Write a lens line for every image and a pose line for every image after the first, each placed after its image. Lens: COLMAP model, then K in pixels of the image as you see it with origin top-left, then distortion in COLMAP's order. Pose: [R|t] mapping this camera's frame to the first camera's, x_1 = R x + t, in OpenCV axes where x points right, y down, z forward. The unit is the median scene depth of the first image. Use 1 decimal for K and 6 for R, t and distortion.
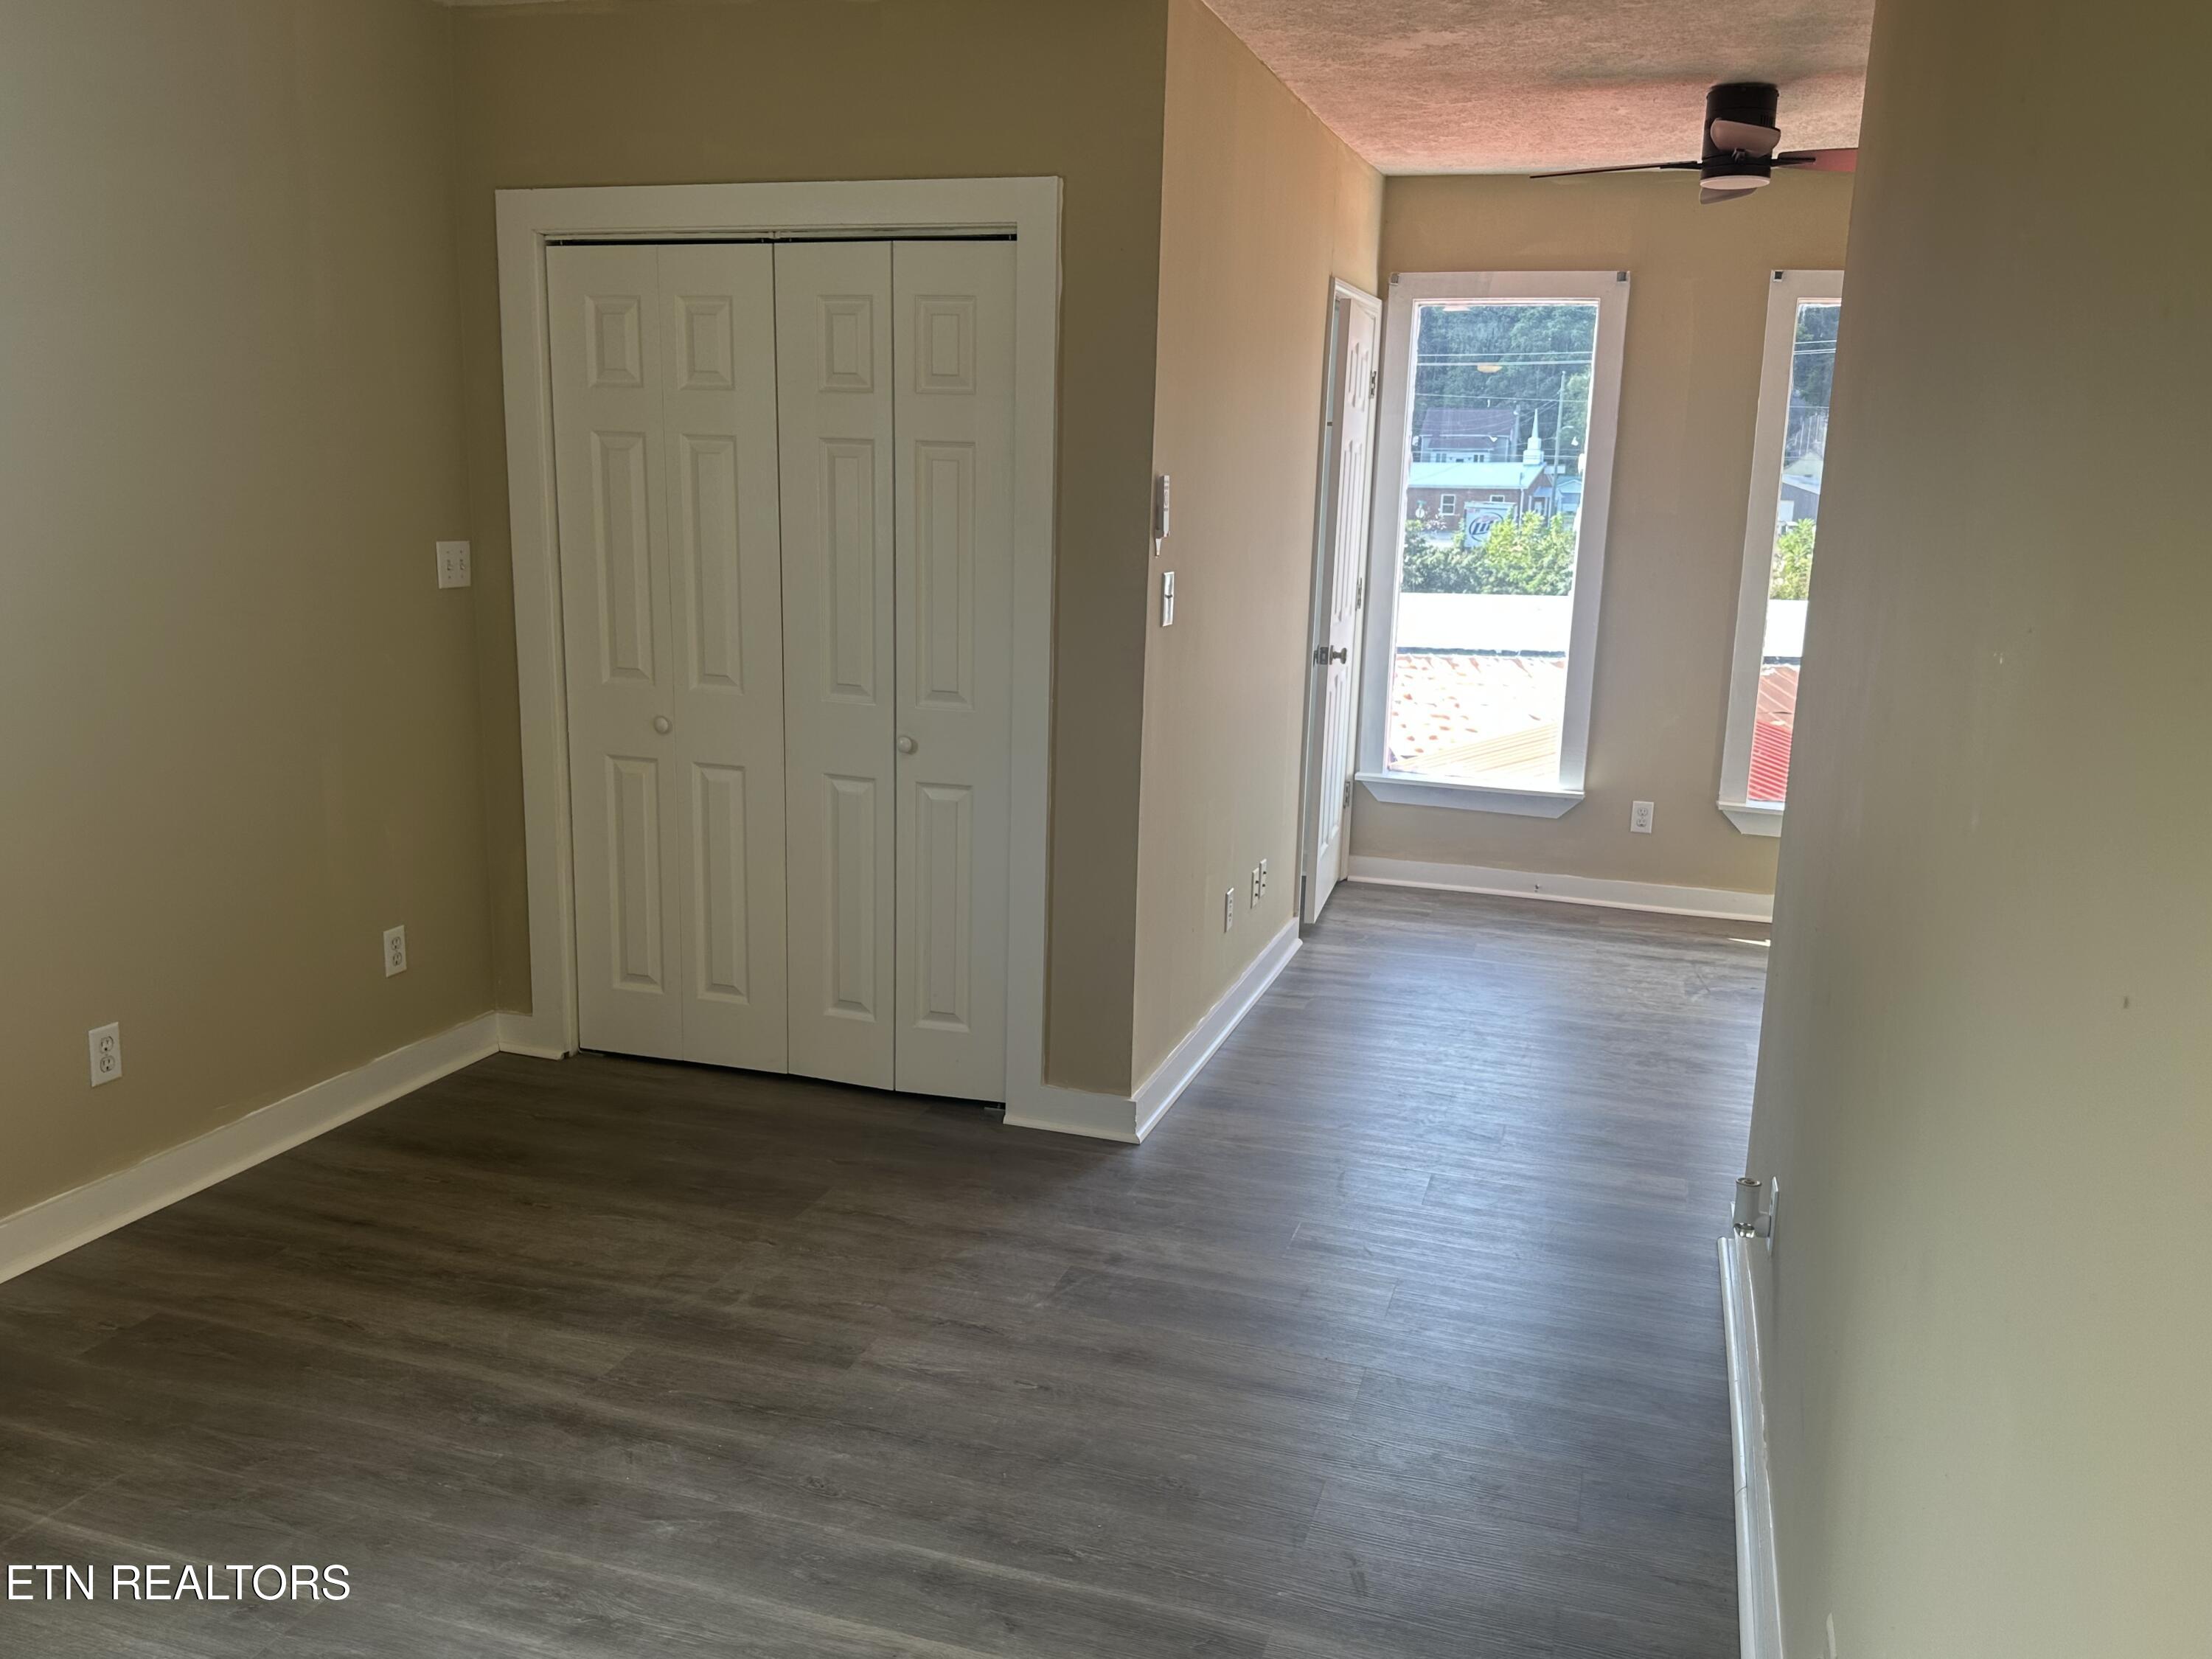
lens RADIAL K [[1696.6, 0, 1099.5], [0, 1696.6, 831.6], [0, 0, 1]] dist [0.080820, -0.125591]
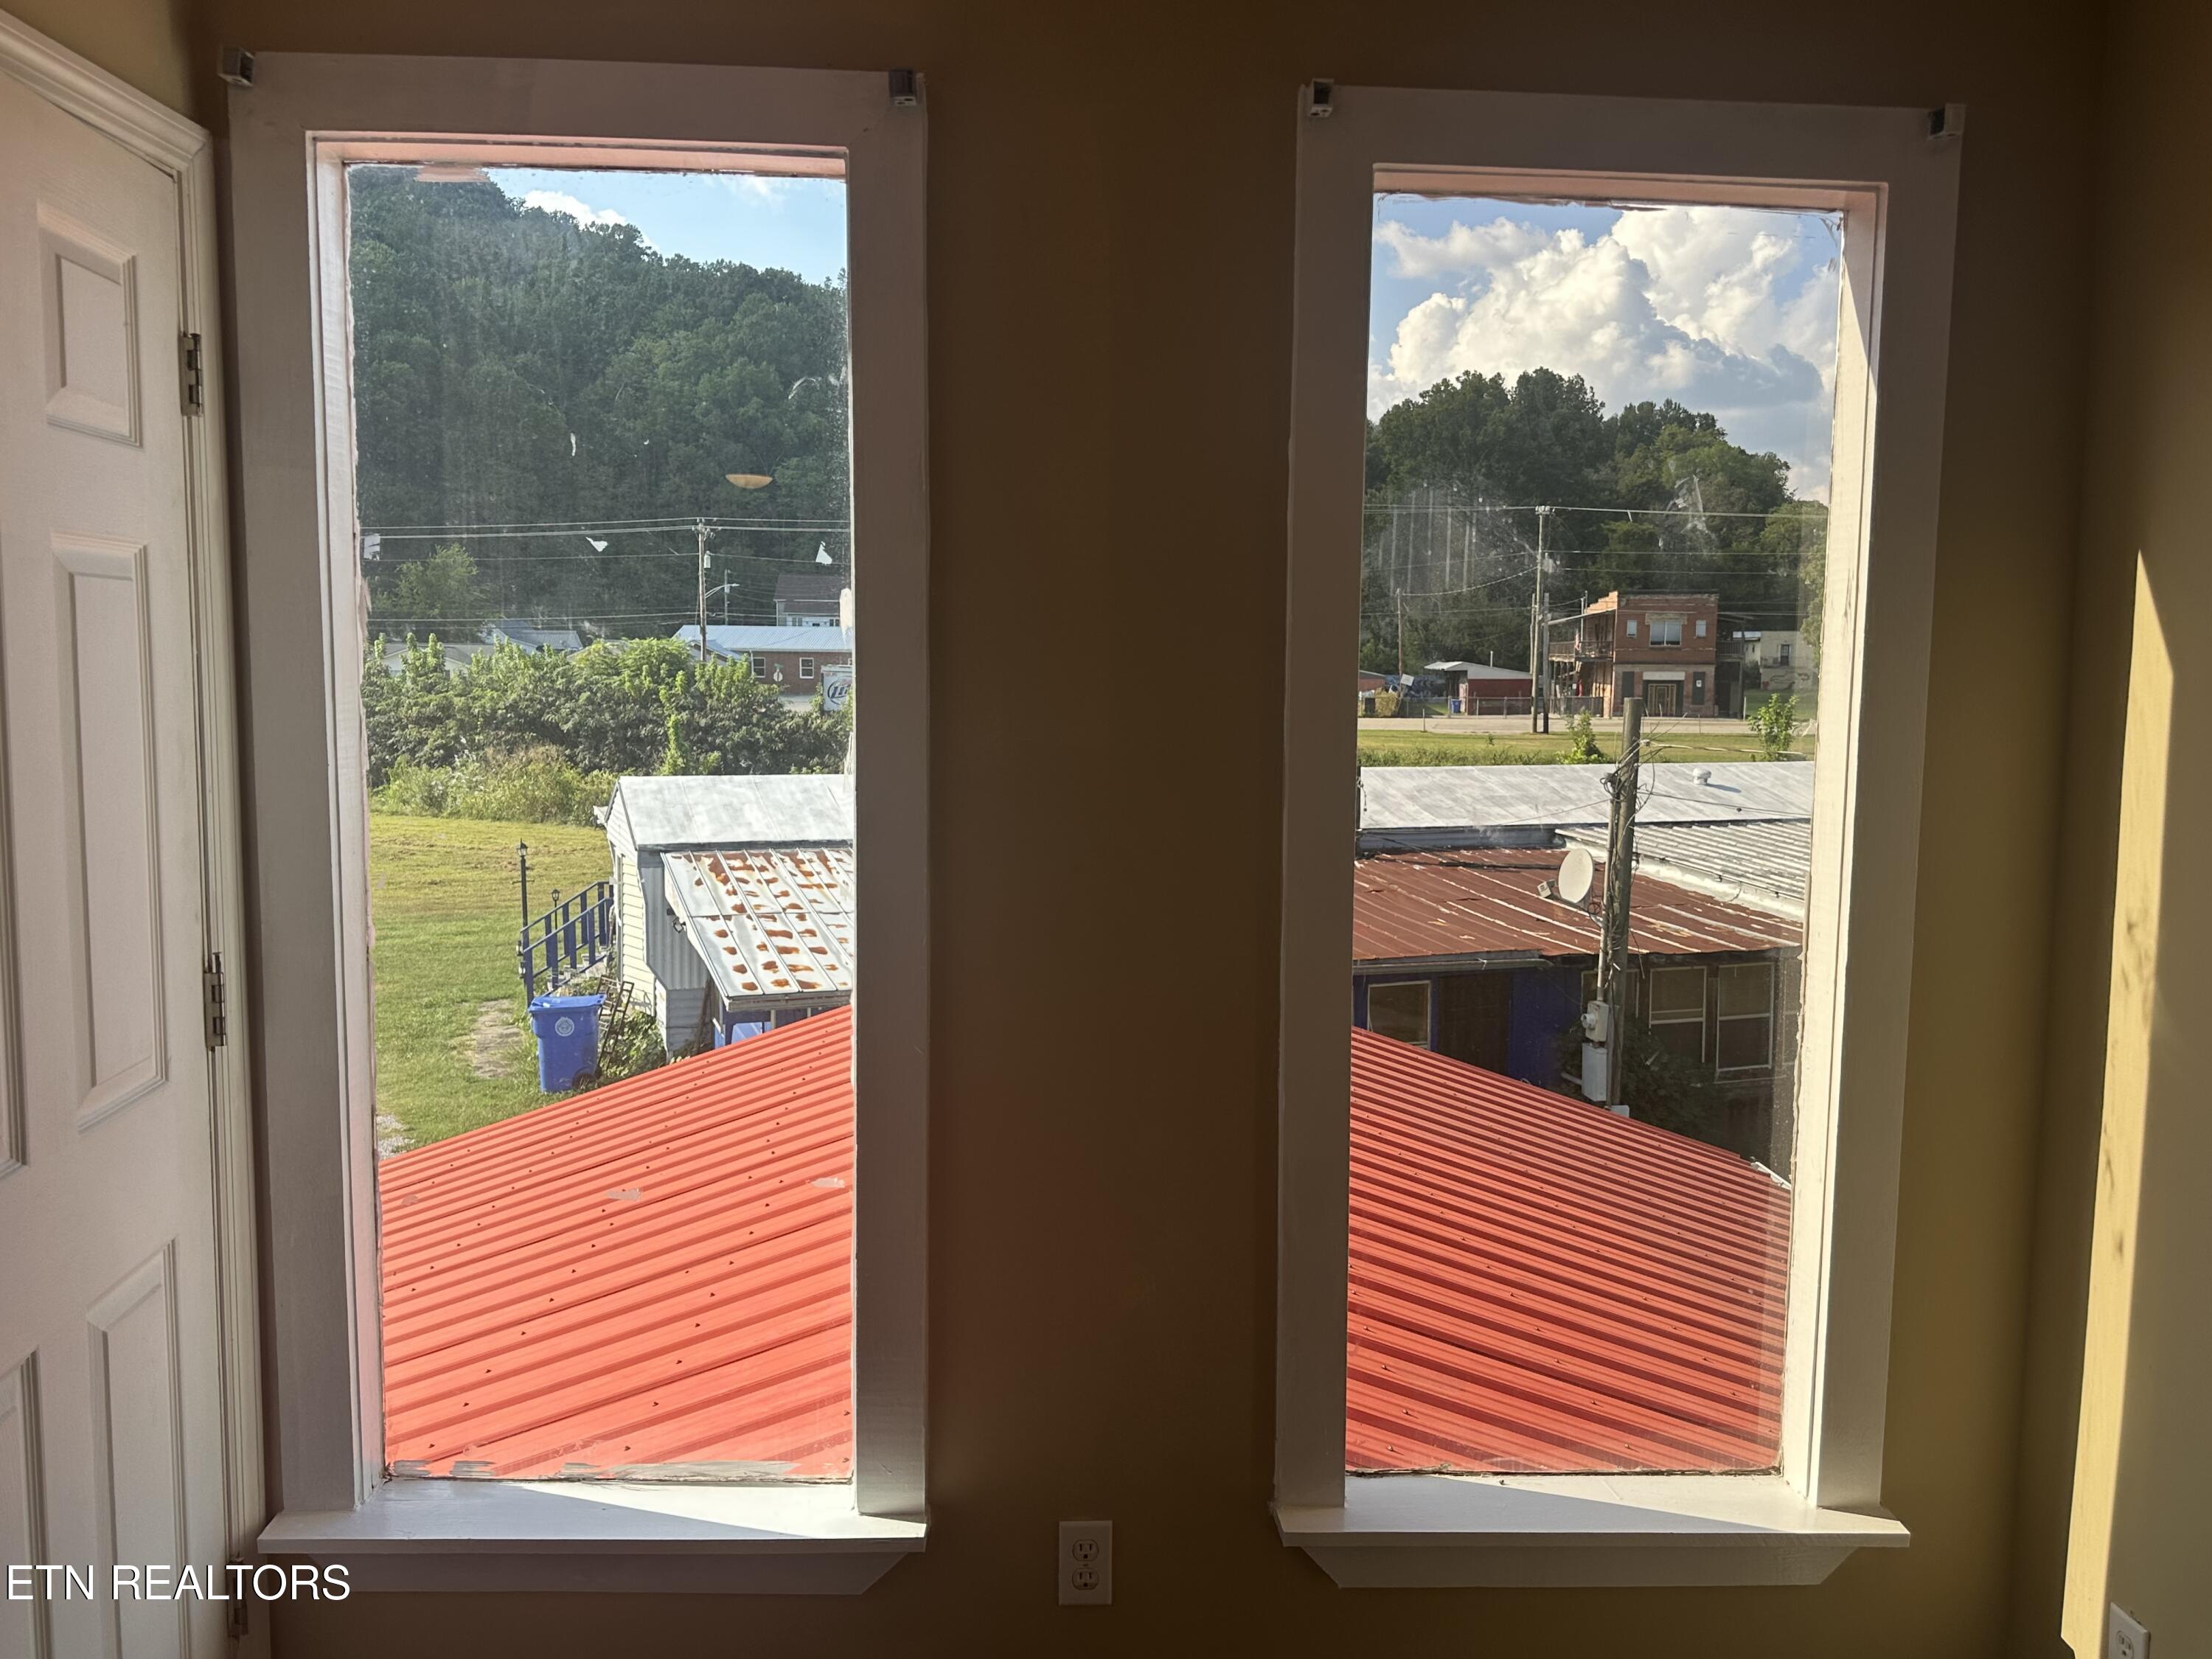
lens RADIAL K [[1696.6, 0, 1099.5], [0, 1696.6, 831.6], [0, 0, 1]] dist [0.080820, -0.125591]
pose [[0.933936, -0.053385, 0.353432, 0.058612], [0.086048, 0.993284, -0.077347, -0.039734], [-0.346929, 0.102650, 0.932257, 0.188409]]
